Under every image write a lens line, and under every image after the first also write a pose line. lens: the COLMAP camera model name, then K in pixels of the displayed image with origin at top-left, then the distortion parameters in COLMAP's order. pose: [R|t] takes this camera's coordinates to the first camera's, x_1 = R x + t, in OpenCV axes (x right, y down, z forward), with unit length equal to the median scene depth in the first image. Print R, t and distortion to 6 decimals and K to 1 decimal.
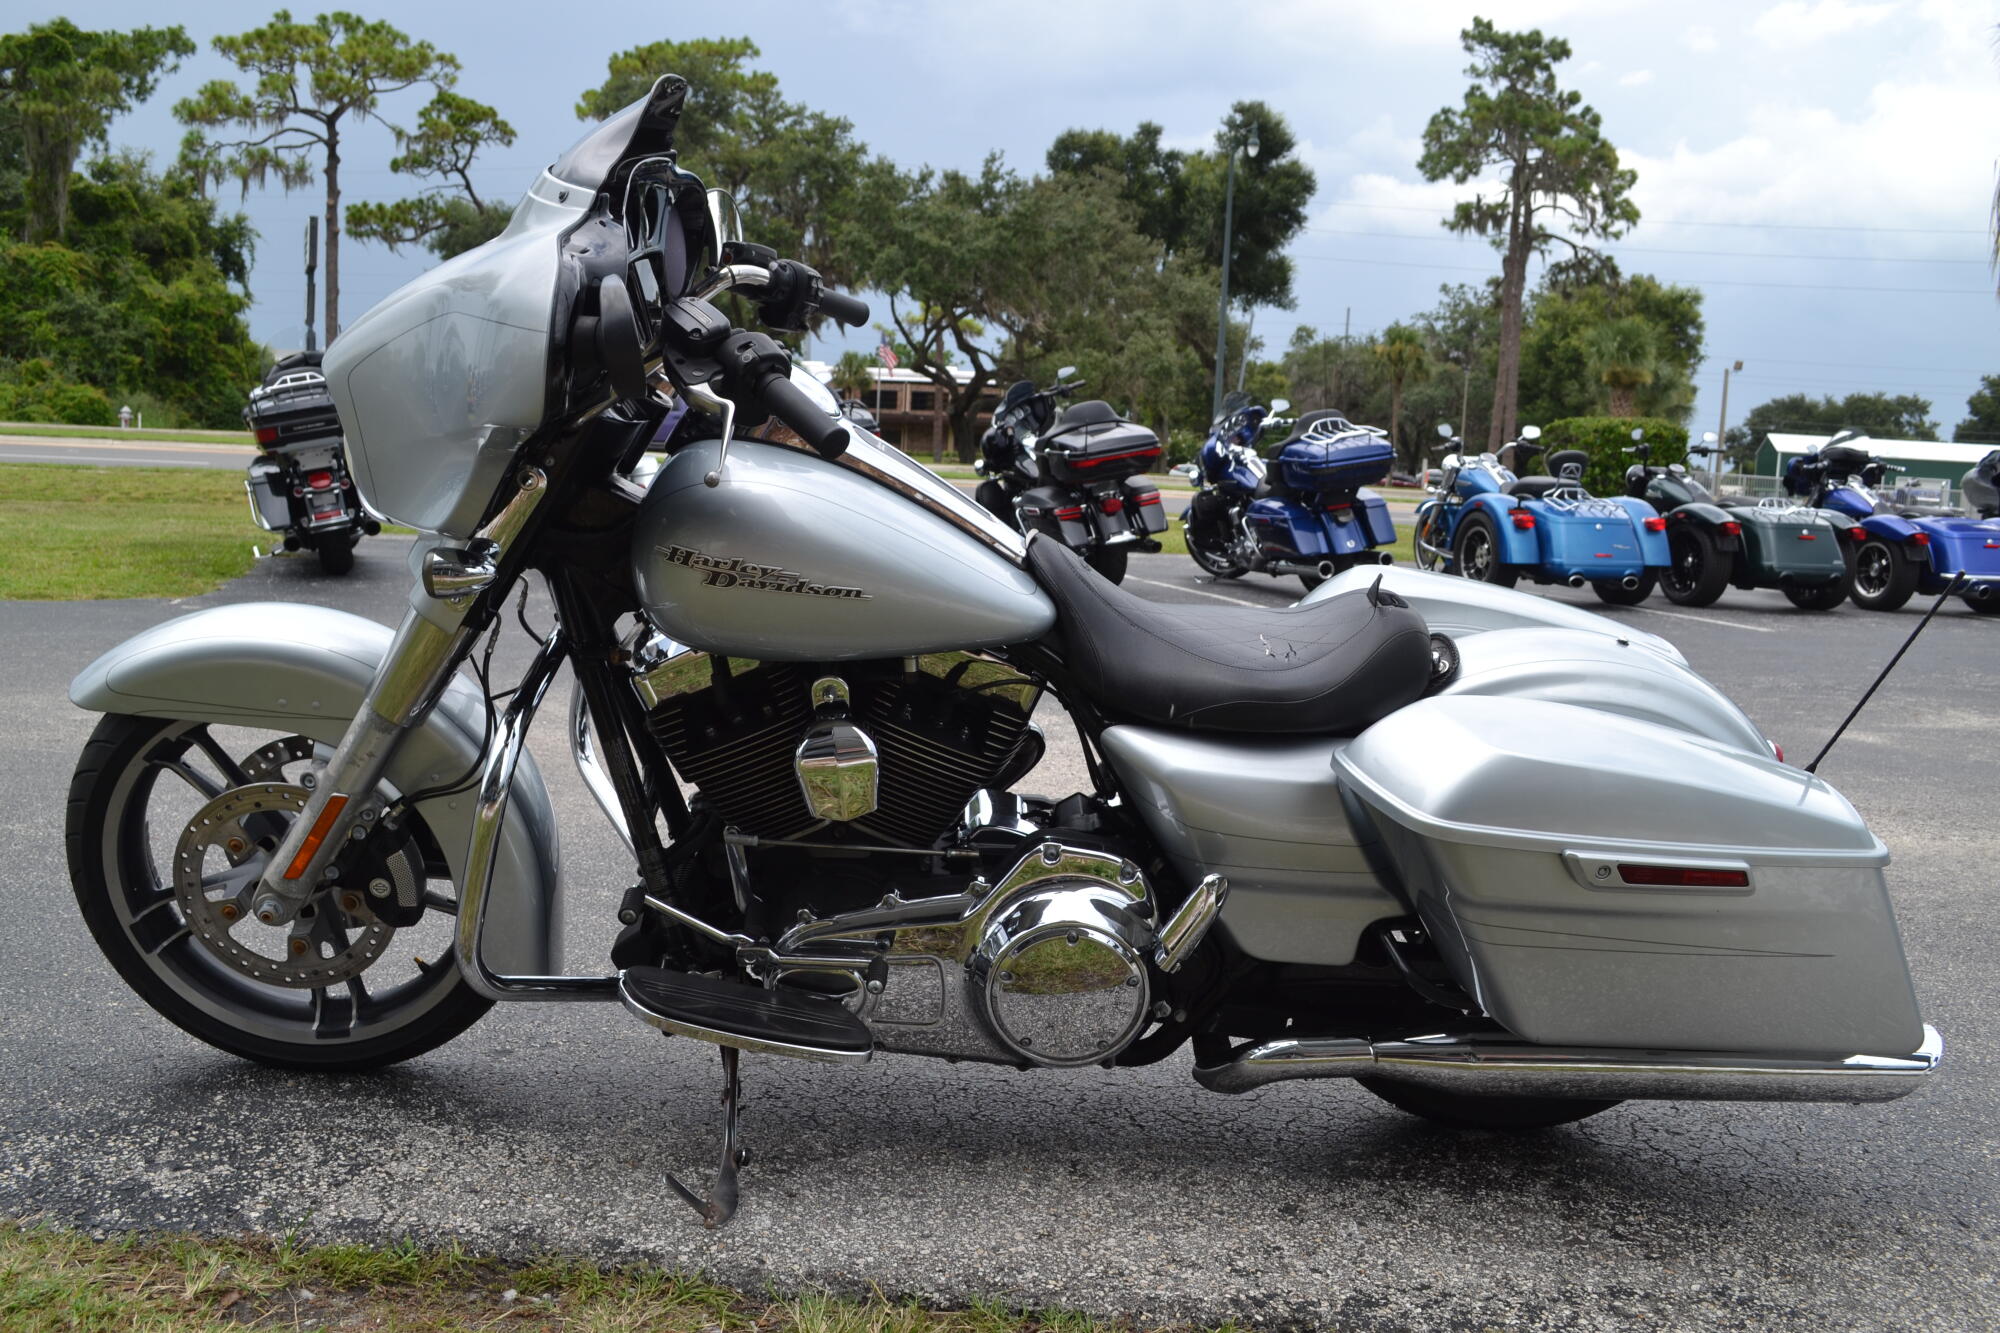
lens RADIAL K [[1855.7, 0, 986.2], [0, 1855.7, 666.7], [0, 0, 1]] dist [-0.073596, 0.013746]
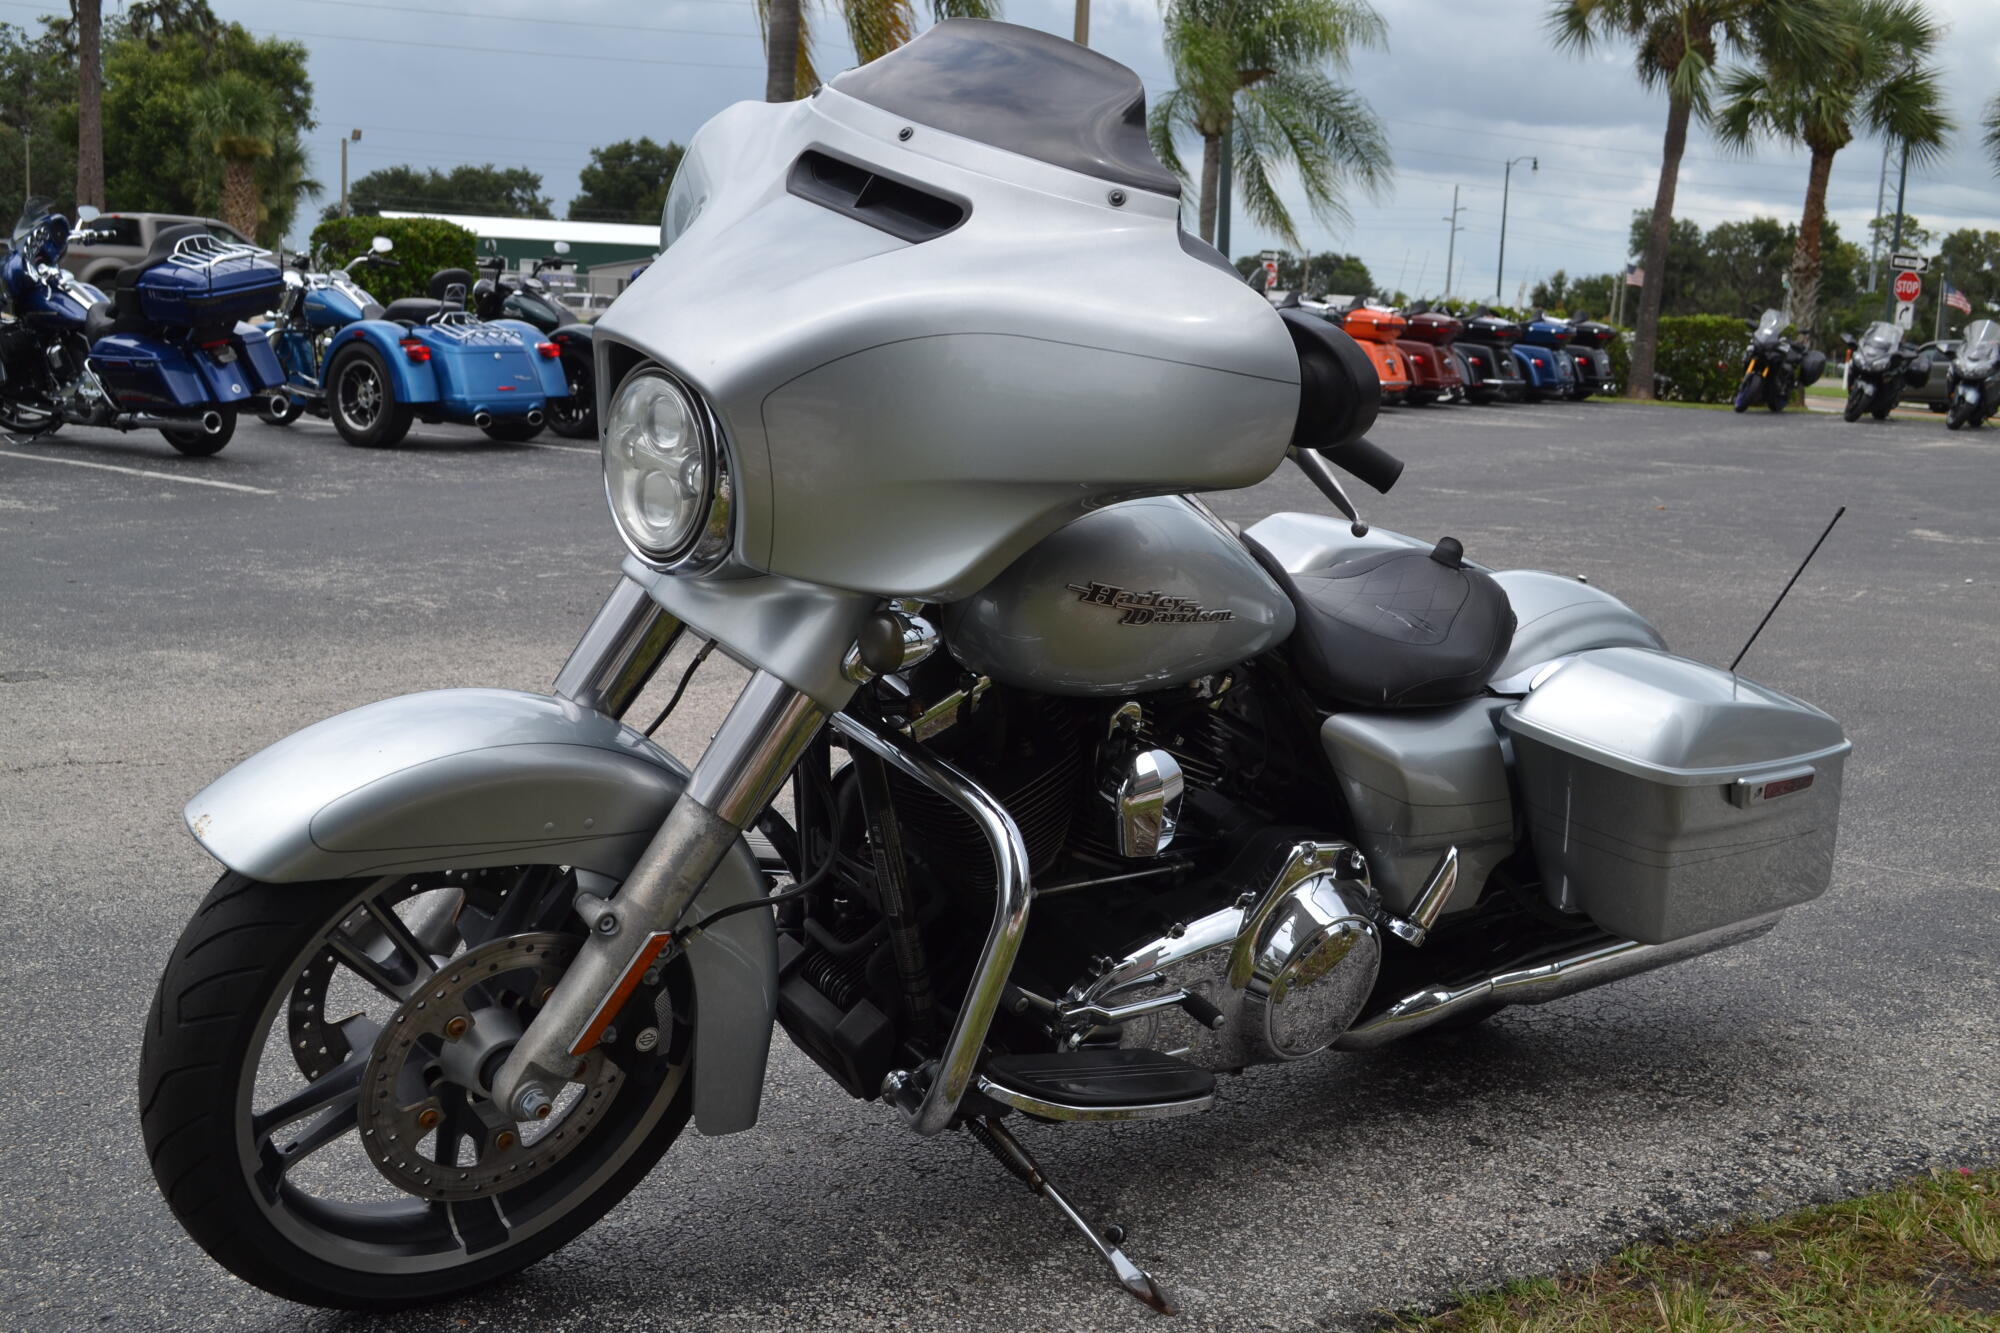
lens RADIAL K [[2163.0, 0, 1000.0], [0, 2163.0, 666.5], [0, 0, 1]] dist [-0.069535, -0.000045]
pose [[0.772533, -0.114924, 0.624488, -0.138071], [0.061366, 0.992394, 0.106716, -0.022503], [-0.632002, -0.044119, 0.773710, 0.036962]]
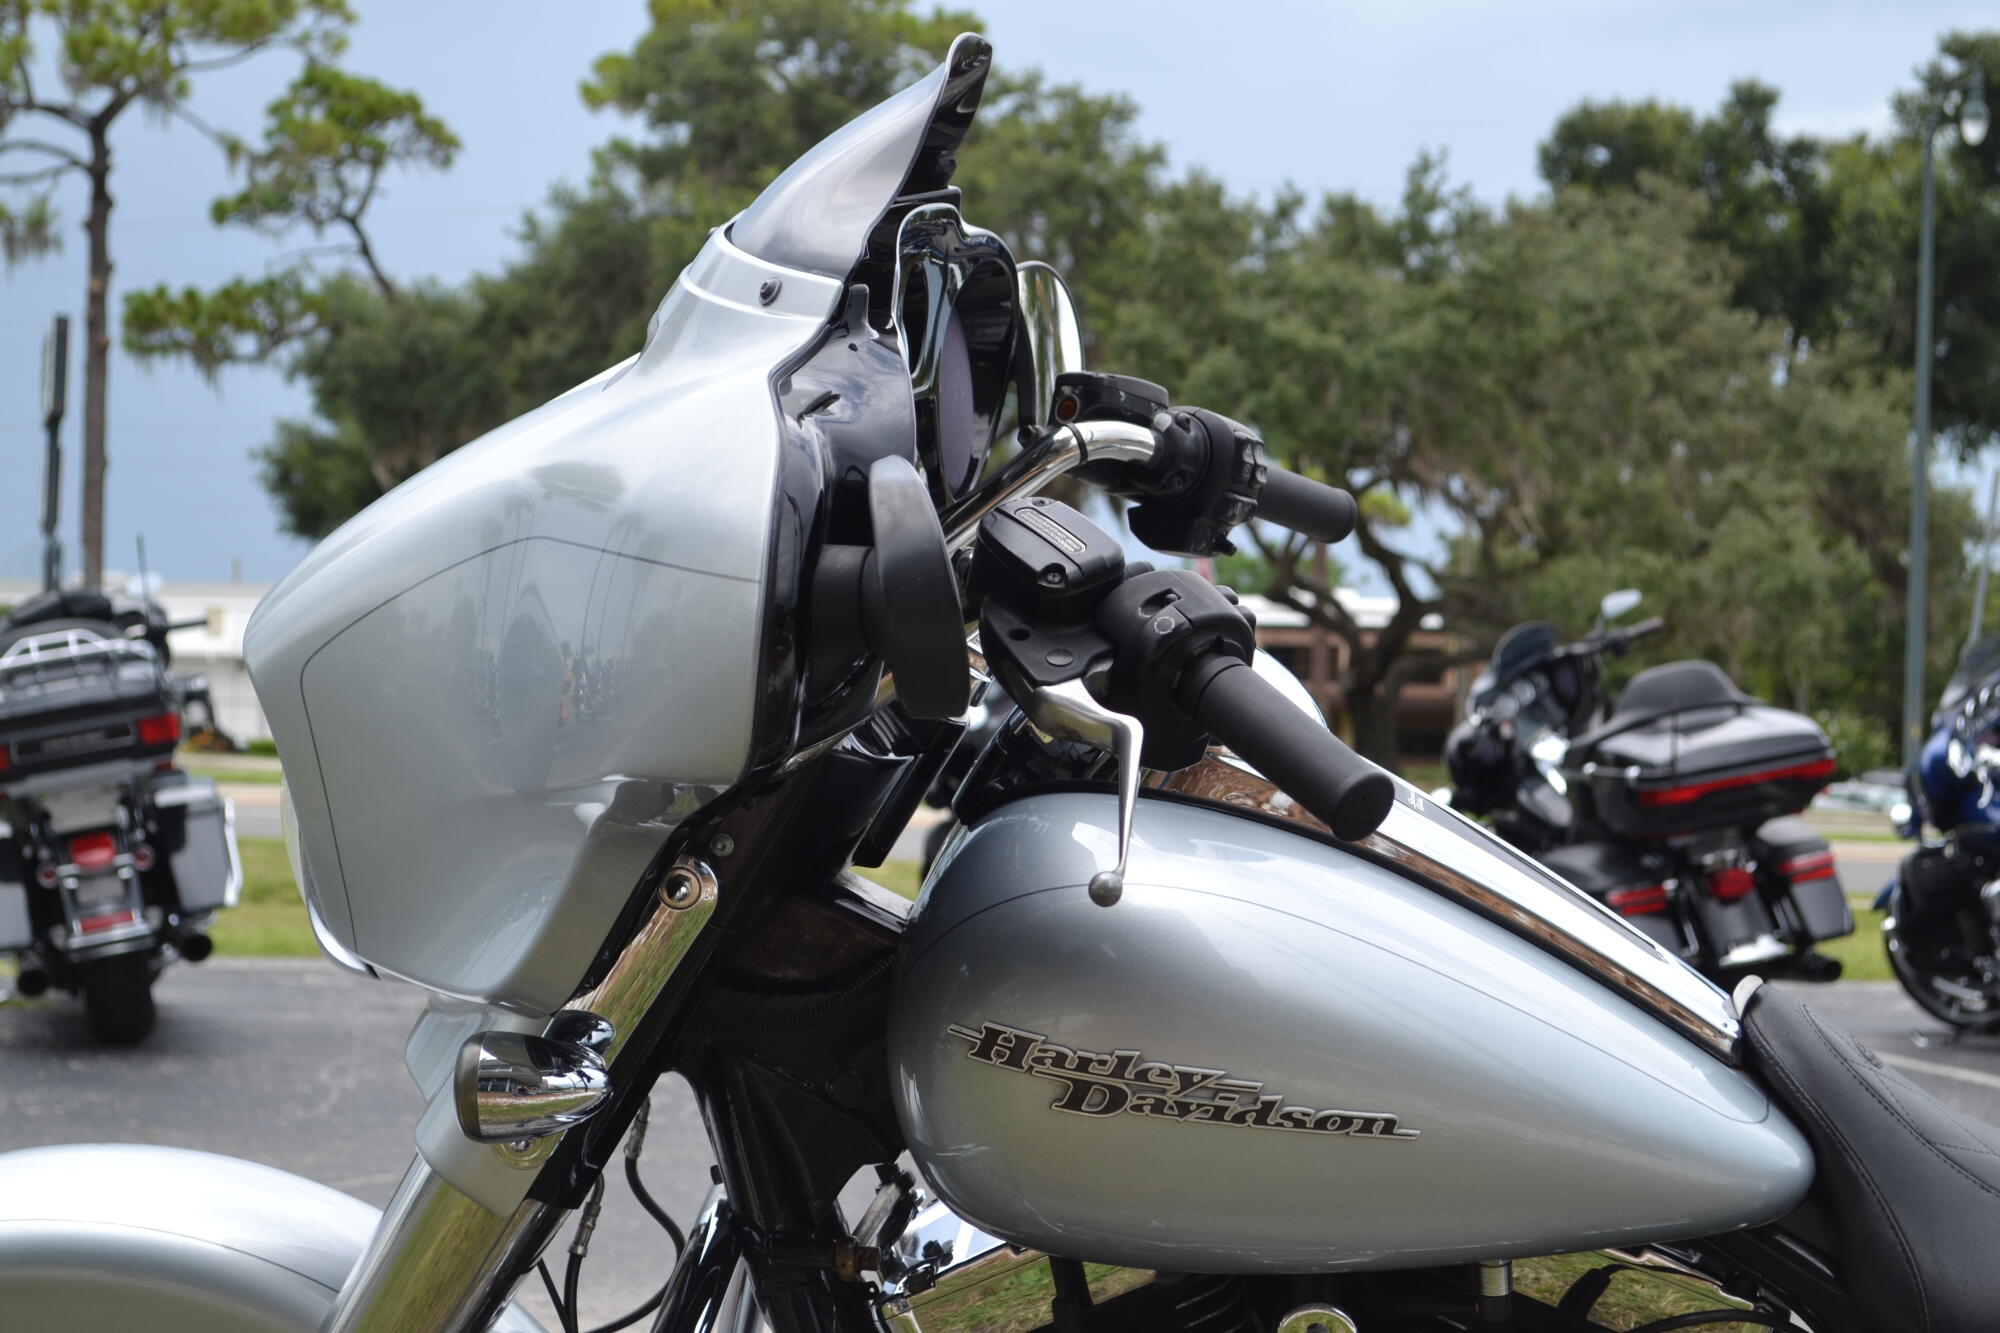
lens RADIAL K [[3865.6, 0, 1000.0], [0, 3865.6, 666.5], [0, 0, 1]] dist [0.032119, -0.020581]
pose [[0.994126, -0.019219, -0.106510, -0.009892], [0.003976, 0.989929, -0.141509, -0.002763], [0.108157, 0.140255, 0.984190, 0.005408]]
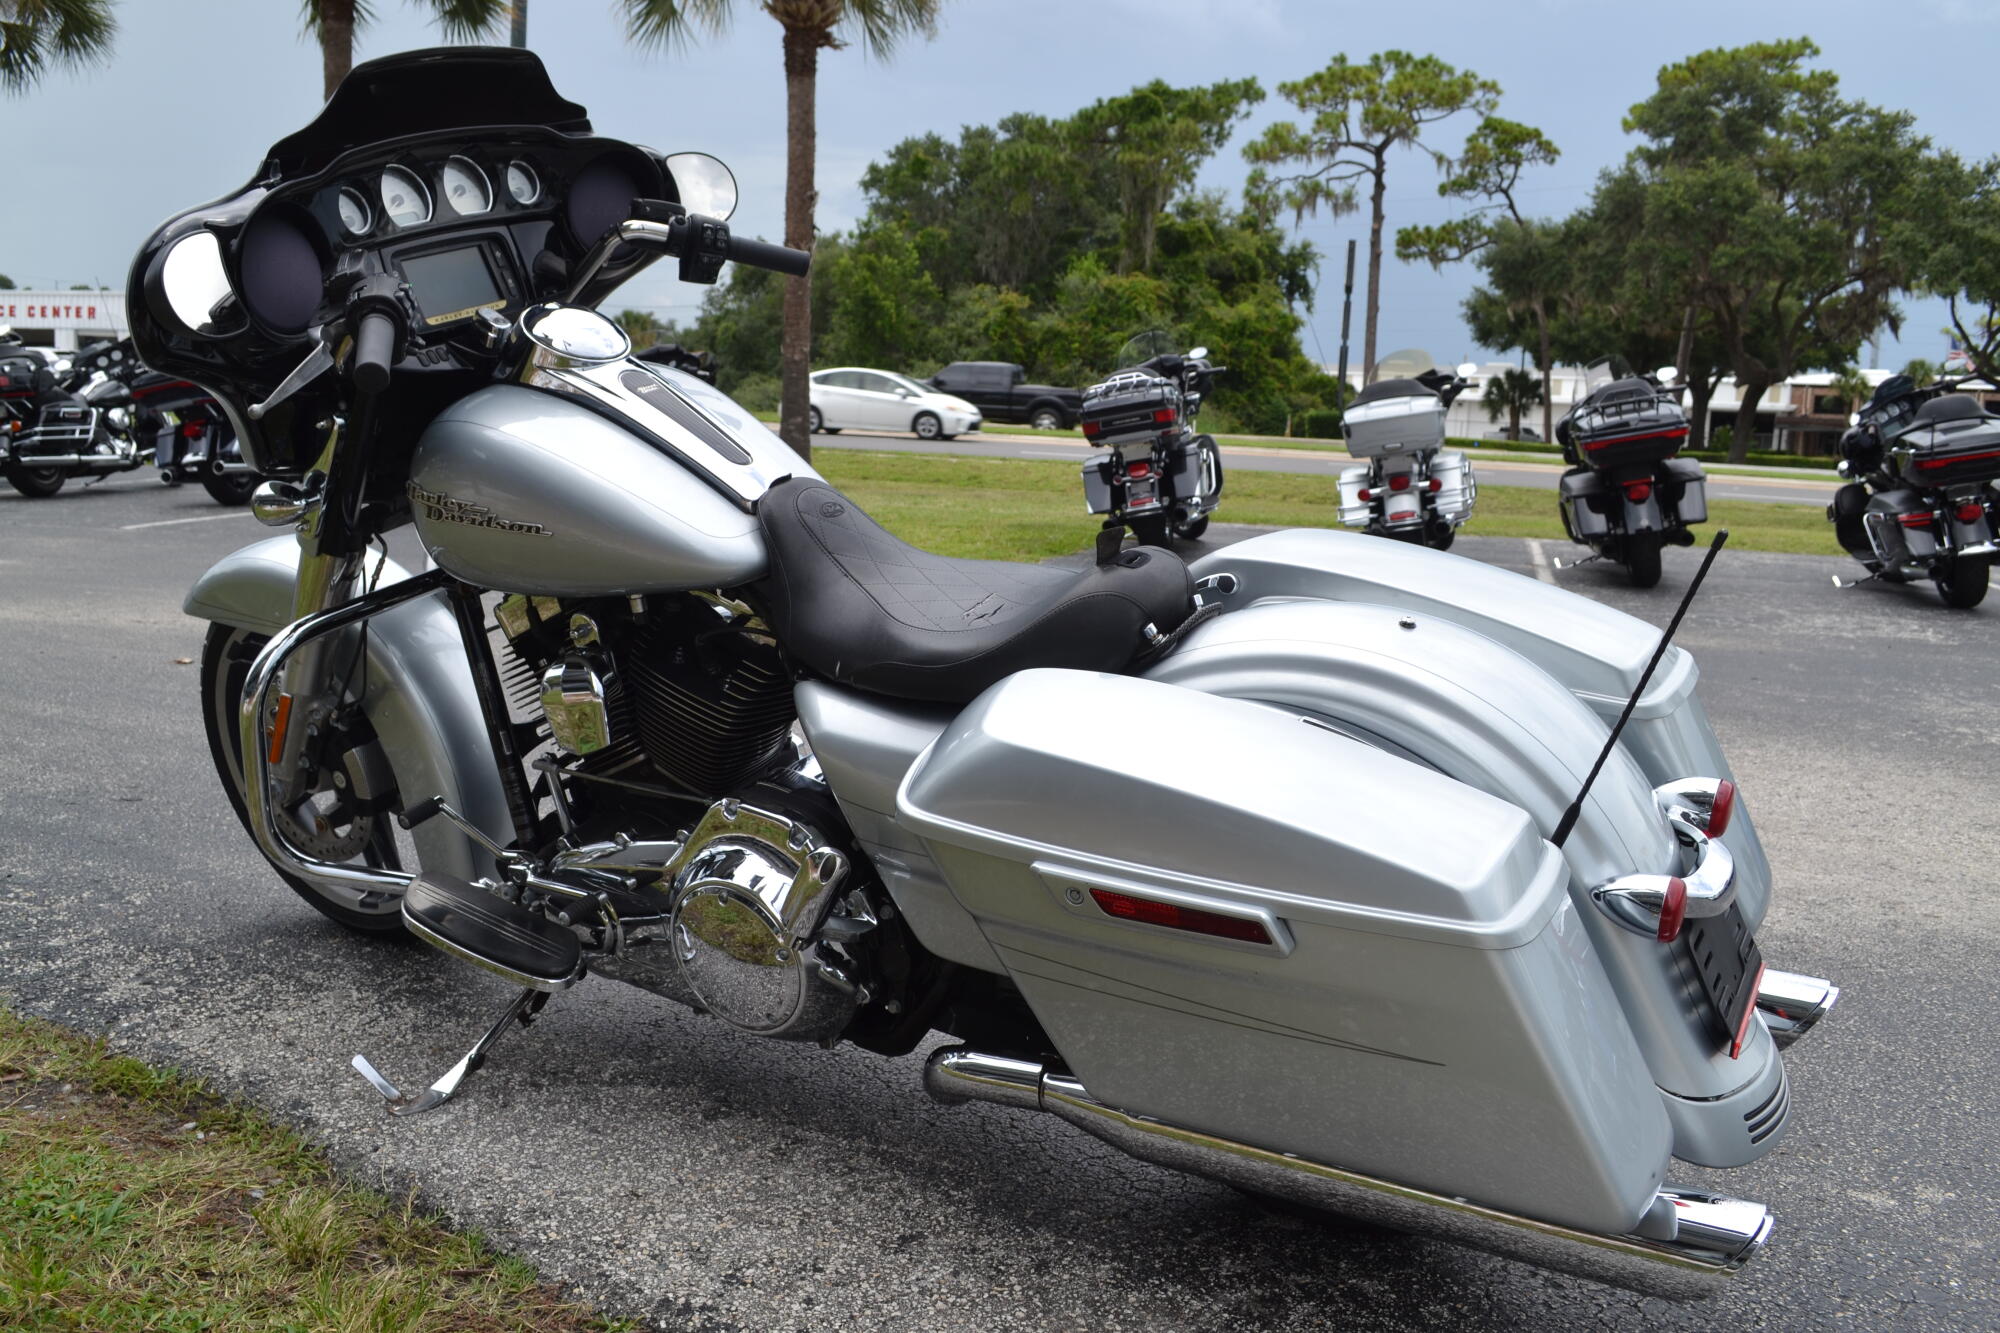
lens RADIAL K [[1753.5, 0, 984.9], [0, 1753.5, 672.6], [0, 0, 1]] dist [-0.084107, 0.019128]
pose [[0.837940, 0.067596, -0.541560, 0.108902], [-0.064570, 0.997610, 0.024612, -0.000037], [0.541929, 0.014345, 0.840302, 0.053059]]
